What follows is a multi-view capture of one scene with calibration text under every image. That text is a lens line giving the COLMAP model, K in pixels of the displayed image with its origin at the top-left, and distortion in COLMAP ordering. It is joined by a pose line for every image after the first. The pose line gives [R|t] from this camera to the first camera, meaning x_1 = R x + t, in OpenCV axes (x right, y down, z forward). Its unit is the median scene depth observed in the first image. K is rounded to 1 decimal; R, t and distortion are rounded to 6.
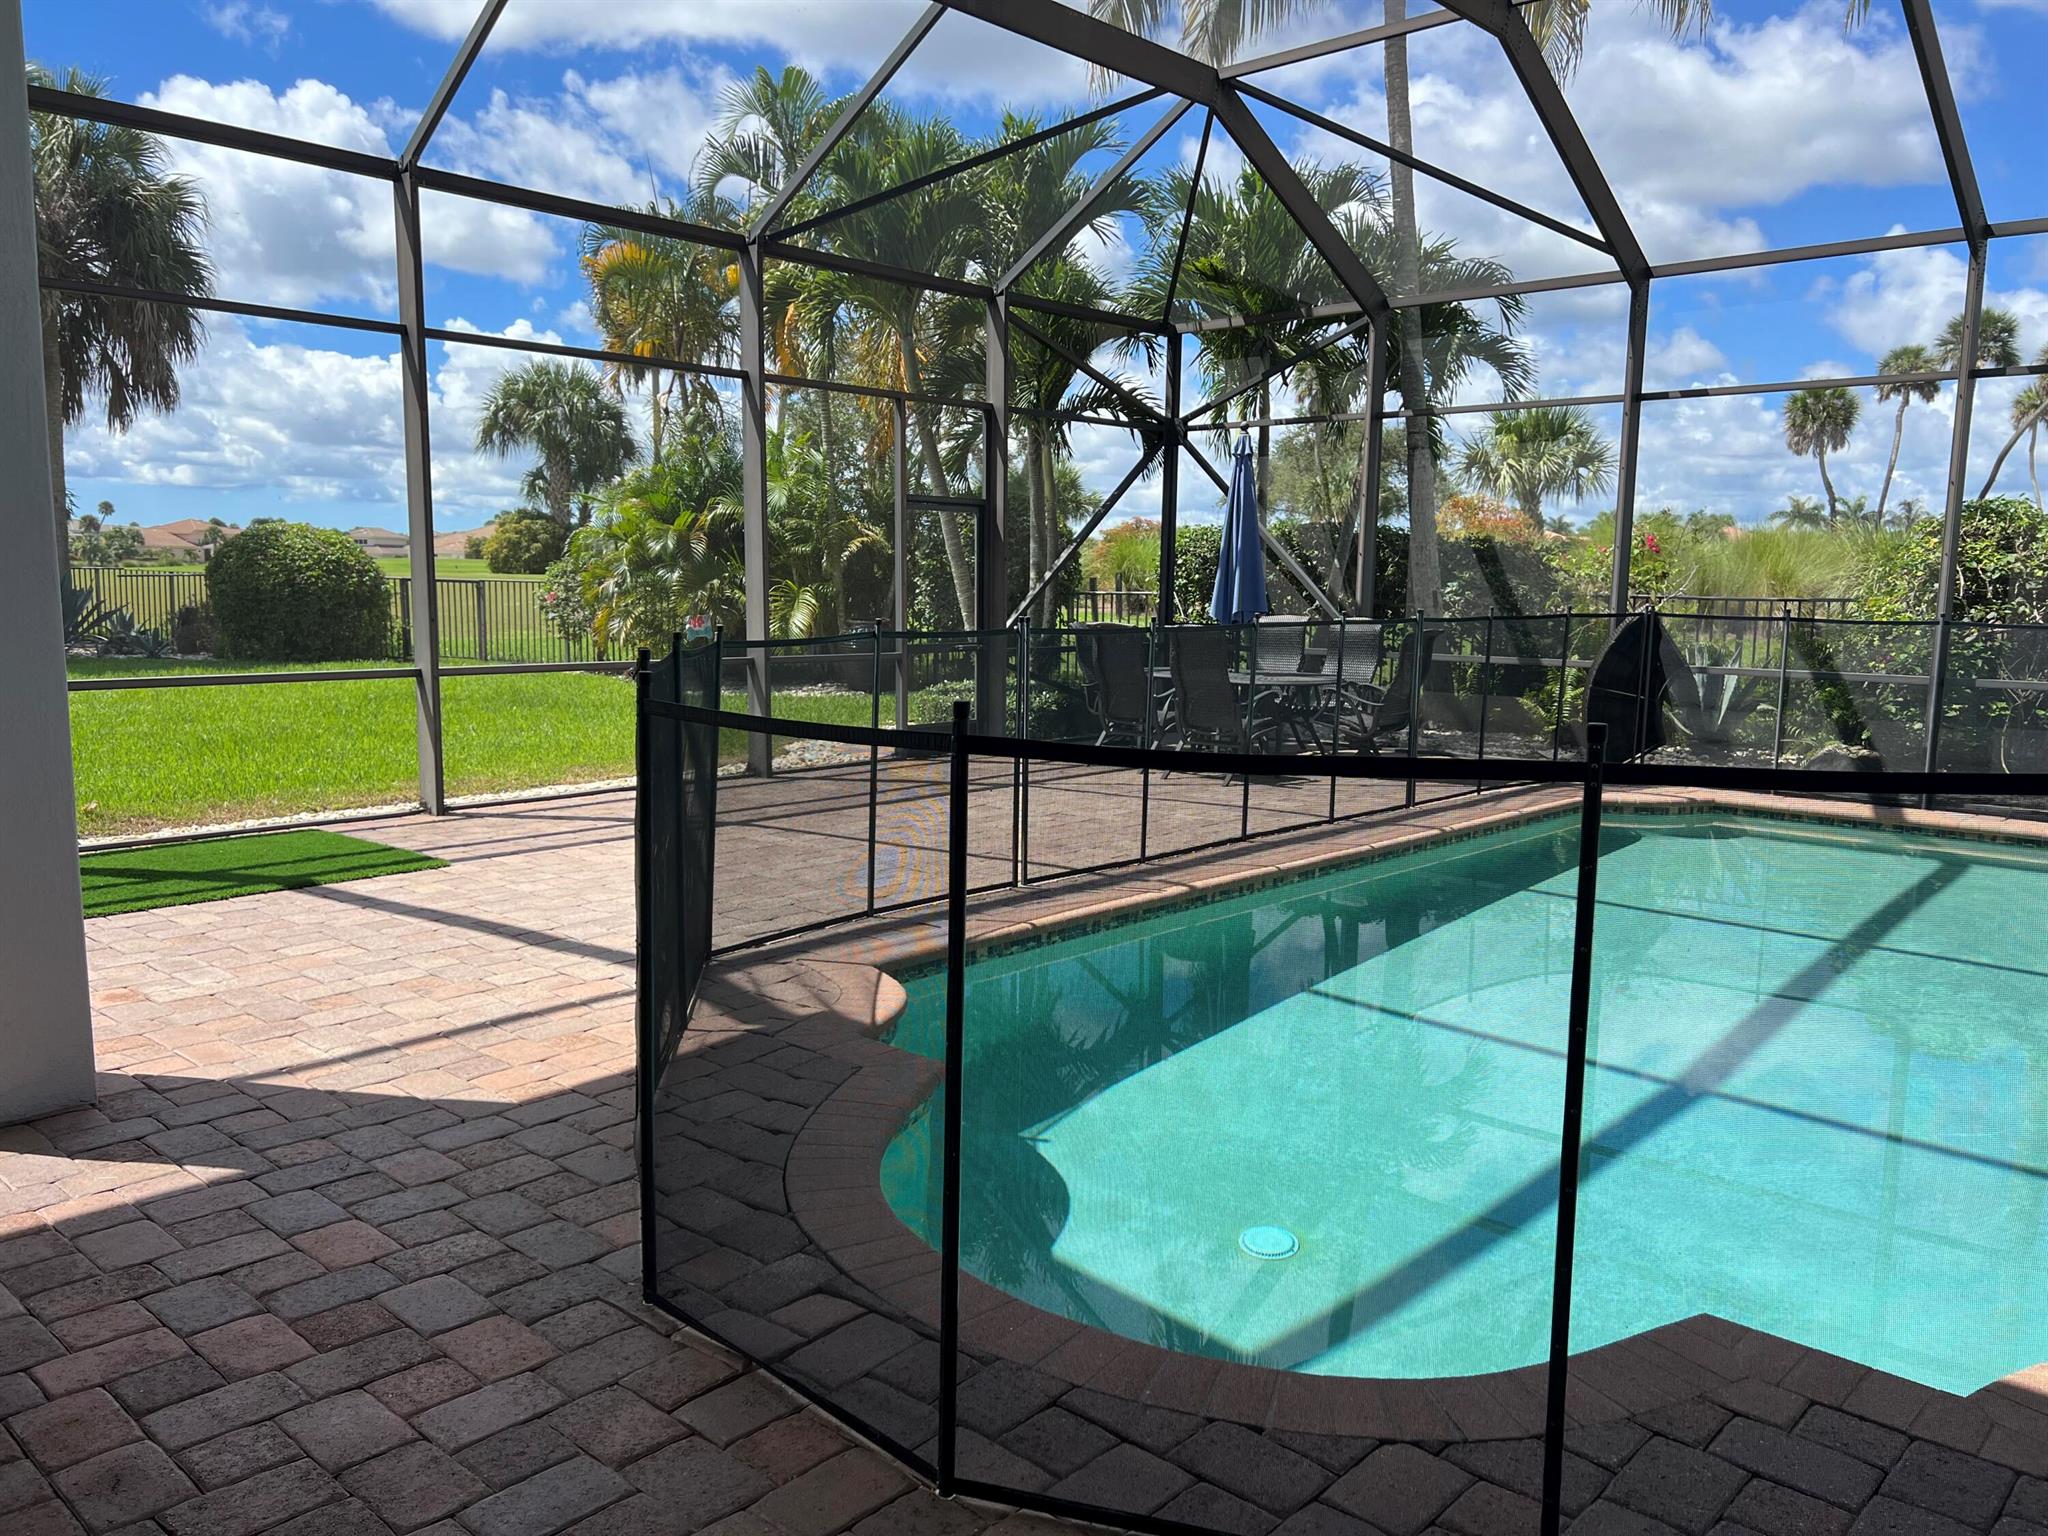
lens RADIAL K [[1522.7, 0, 1024.0], [0, 1522.7, 768.0], [0, 0, 1]] dist [-0.008758, -0.006567]
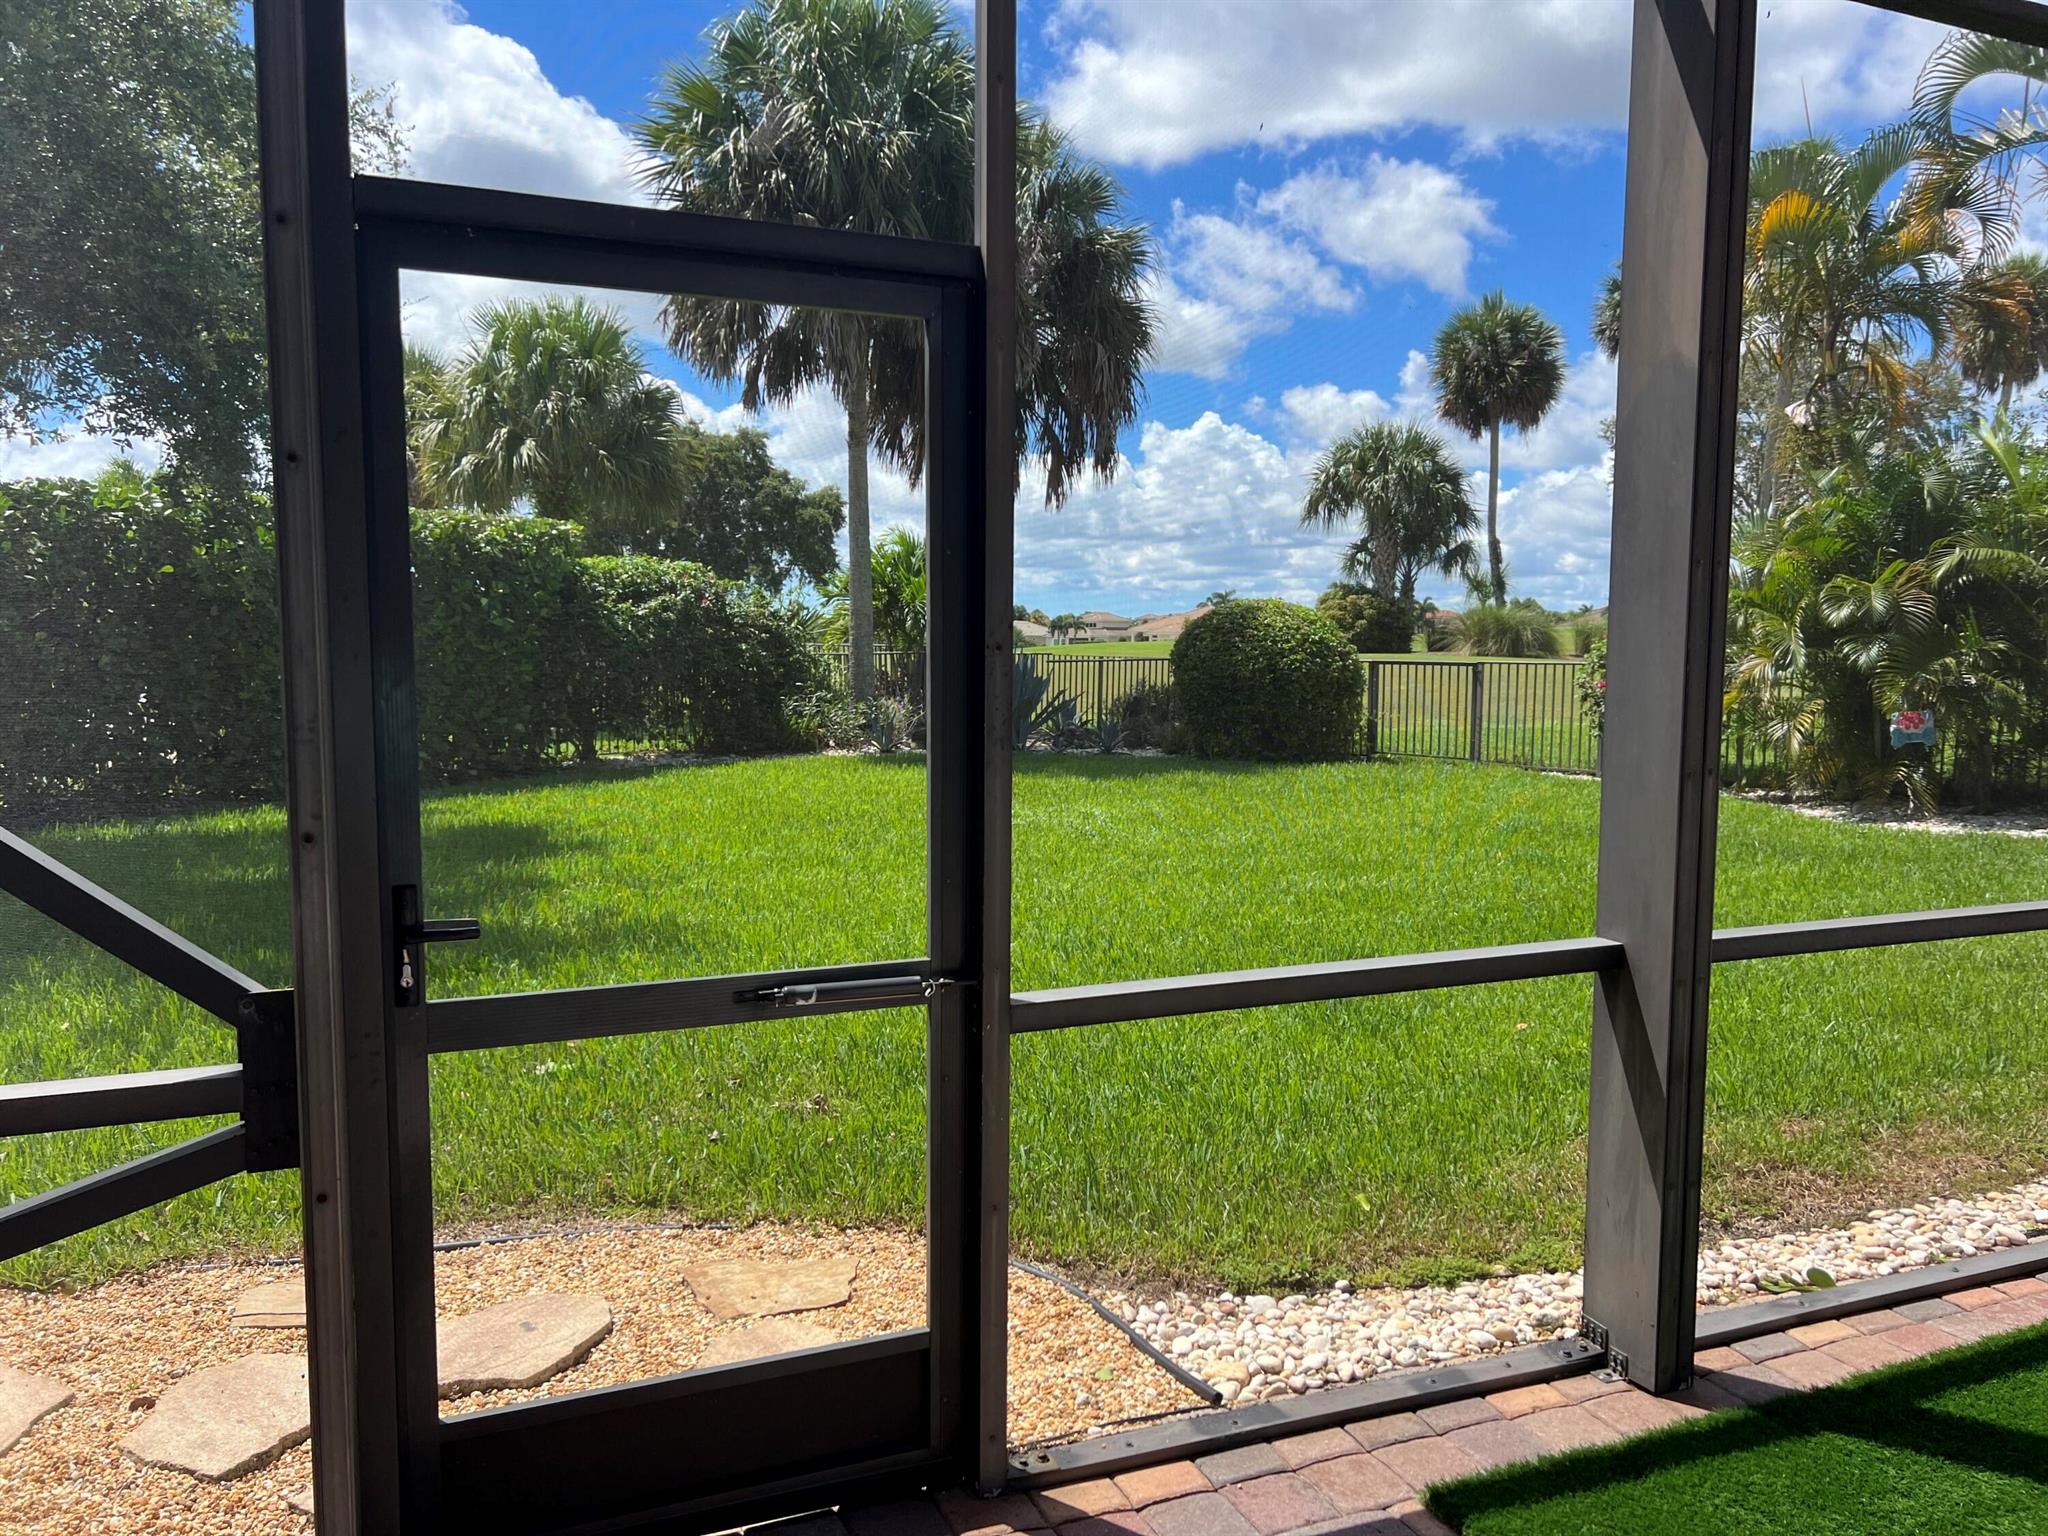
lens RADIAL K [[1478.5, 0, 1024.0], [0, 1478.5, 768.0], [0, 0, 1]] dist [0.040438, -0.002484]
pose [[0.911405, 0.017182, -0.411151, -0.136413], [-0.036645, 0.998547, -0.039502, -0.014516], [0.409875, 0.051069, 0.910711, 0.097646]]
